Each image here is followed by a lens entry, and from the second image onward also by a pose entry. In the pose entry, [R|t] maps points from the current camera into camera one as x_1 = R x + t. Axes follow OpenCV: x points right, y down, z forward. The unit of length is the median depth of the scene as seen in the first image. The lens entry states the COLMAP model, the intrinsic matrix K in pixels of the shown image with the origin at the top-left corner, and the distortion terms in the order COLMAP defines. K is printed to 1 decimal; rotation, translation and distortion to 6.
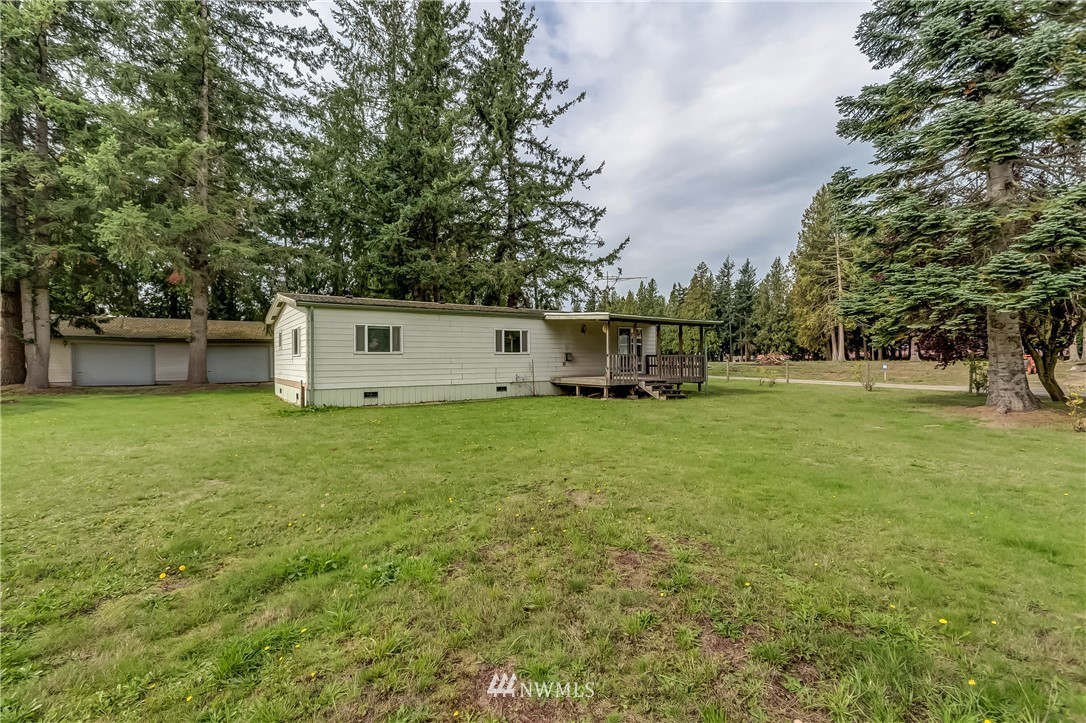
lens RADIAL K [[482.4, 0, 524.3], [0, 482.4, 359.2], [0, 0, 1]] dist [0.004649, -0.003002]
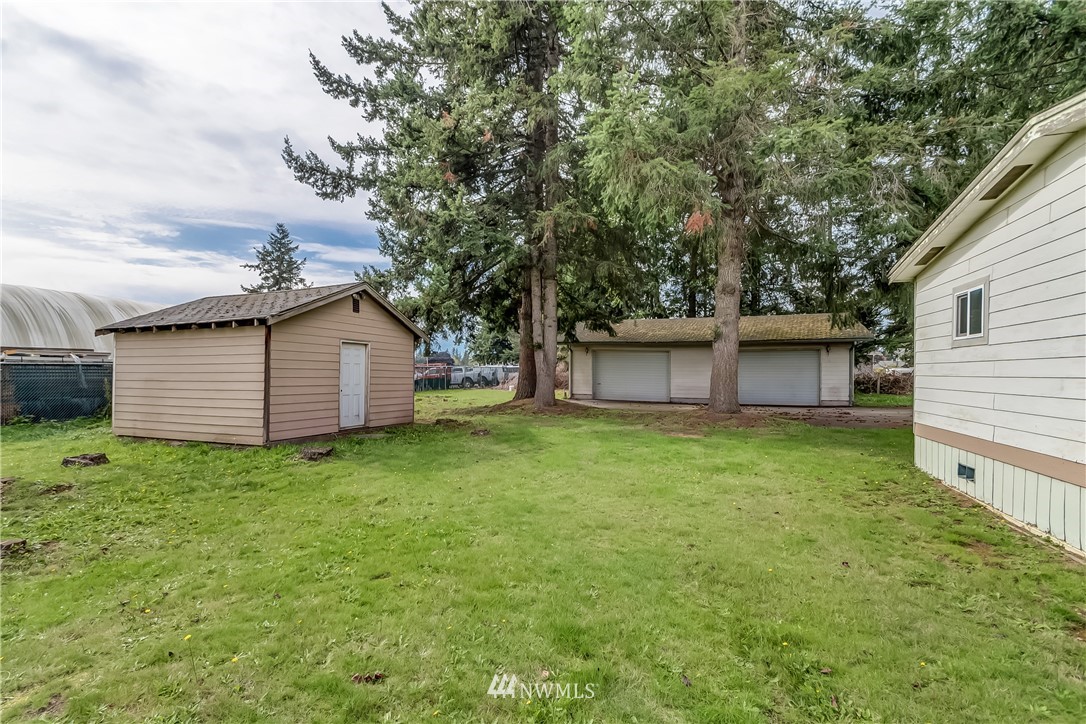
lens RADIAL K [[482.4, 0, 540.6], [0, 482.4, 369.1], [0, 0, 1]] dist [0.004649, -0.003002]
pose [[0.593299, 0.007377, -0.804948, -0.322617], [-0.005537, 0.999972, 0.005083, -0.003120], [0.804963, 0.001441, 0.593324, 0.451664]]
